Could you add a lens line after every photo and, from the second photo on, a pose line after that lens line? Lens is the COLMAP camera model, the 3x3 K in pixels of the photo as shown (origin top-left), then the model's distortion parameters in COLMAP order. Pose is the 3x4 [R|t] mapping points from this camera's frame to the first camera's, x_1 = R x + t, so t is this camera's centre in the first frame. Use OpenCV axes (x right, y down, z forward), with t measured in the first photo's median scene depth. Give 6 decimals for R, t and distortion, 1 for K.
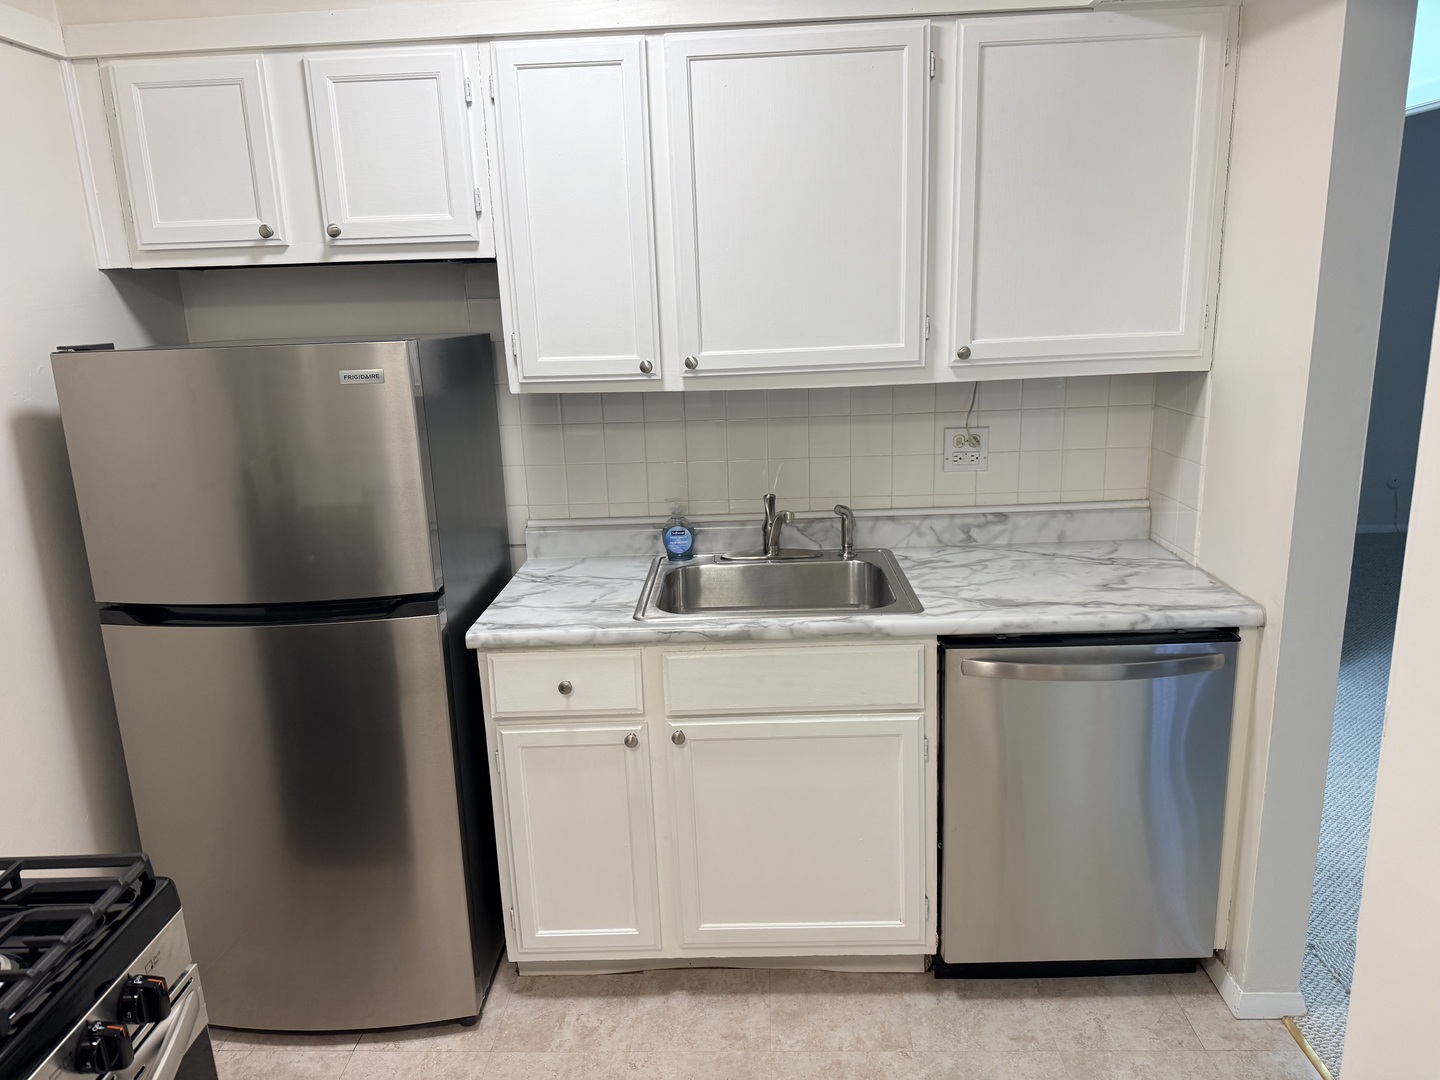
lens RADIAL K [[1000.9, 0, 714.1], [0, 1000.9, 542.6], [0, 0, 1]] dist [0.144172, -0.254352]
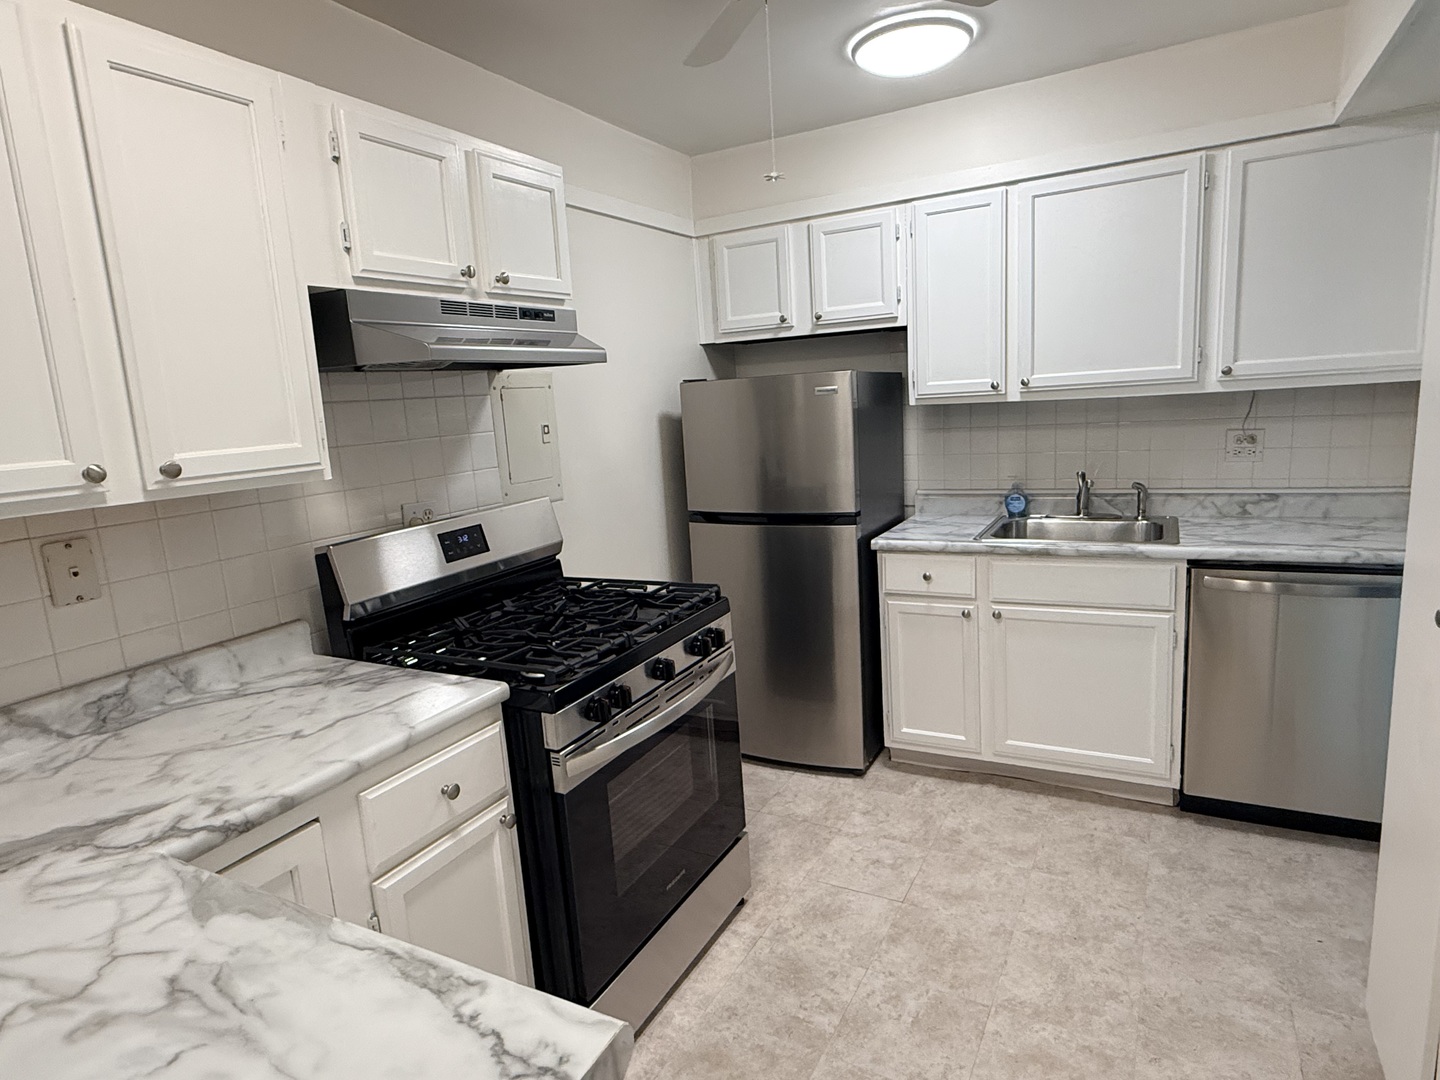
lens RADIAL K [[815.5, 0, 708.8], [0, 815.5, 544.3], [0, 0, 1]] dist [-0.001123, 0.001987]
pose [[0.890470, 0.061280, -0.450898, 0.126547], [-0.078418, 0.996732, -0.019403, 0.135959], [0.448235, 0.052636, 0.892365, -0.342864]]
